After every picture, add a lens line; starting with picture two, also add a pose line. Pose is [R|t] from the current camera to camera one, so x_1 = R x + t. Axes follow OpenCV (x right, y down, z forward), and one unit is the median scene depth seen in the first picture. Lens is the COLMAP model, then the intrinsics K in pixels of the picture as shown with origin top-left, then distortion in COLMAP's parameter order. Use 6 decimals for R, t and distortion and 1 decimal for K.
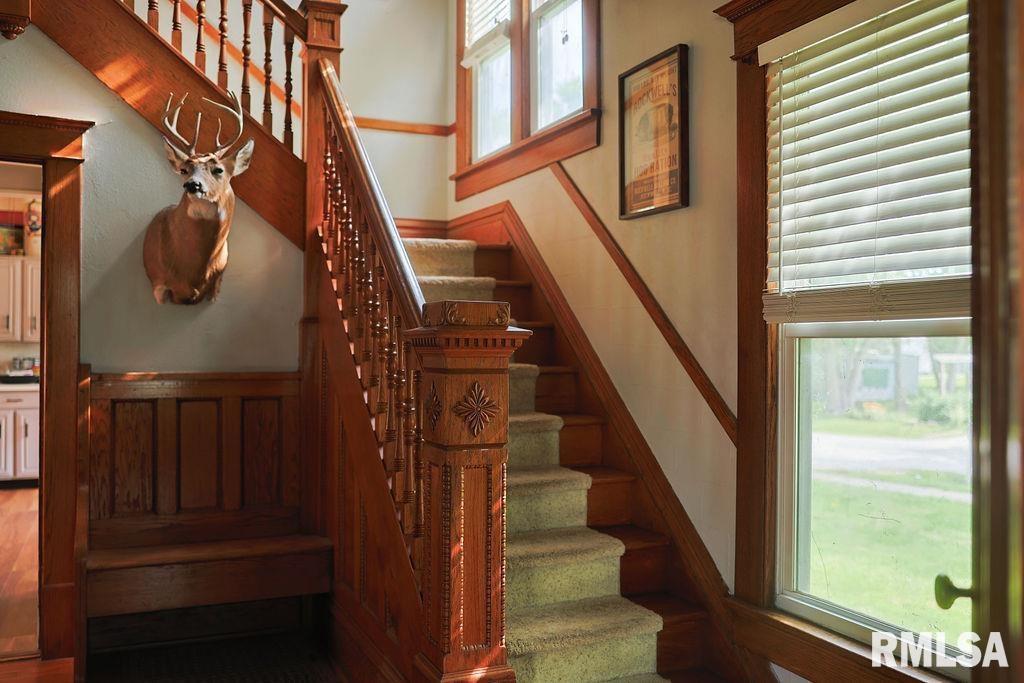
lens RADIAL K [[873.5, 0, 513.6], [0, 873.5, 338.2], [0, 0, 1]] dist [-0.015236, -0.005155]
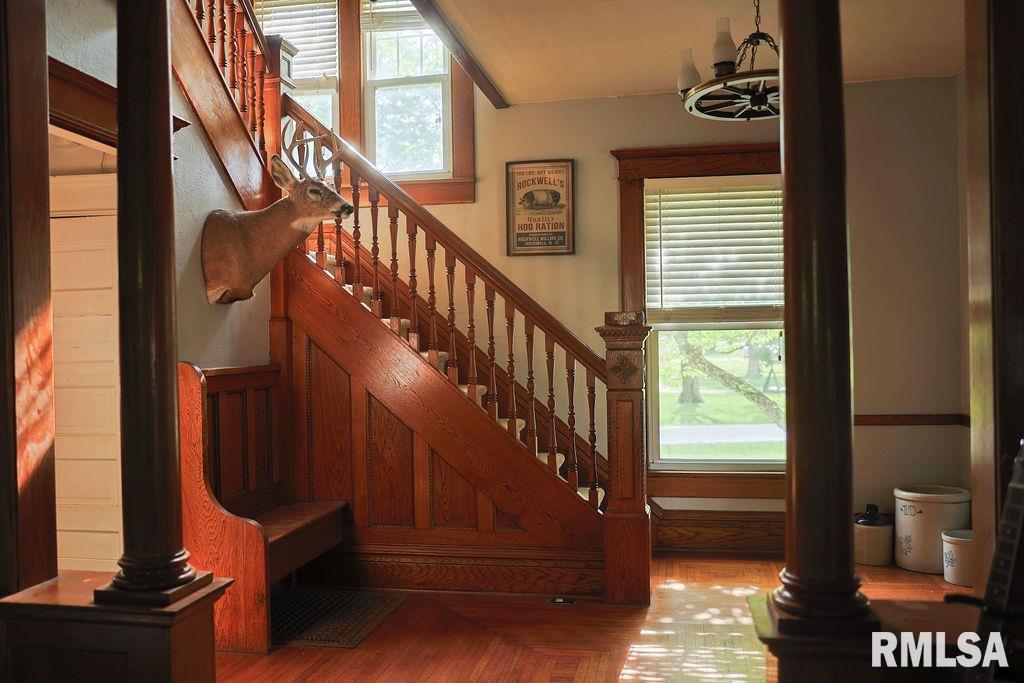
lens RADIAL K [[873.5, 0, 512.4], [0, 873.5, 341.9], [0, 0, 1]] dist [-0.015236, -0.005155]
pose [[0.562180, -0.014864, 0.826881, -1.432951], [0.011702, 0.999881, 0.010018, 0.001674], [-0.826932, 0.004044, 0.562287, 0.150253]]
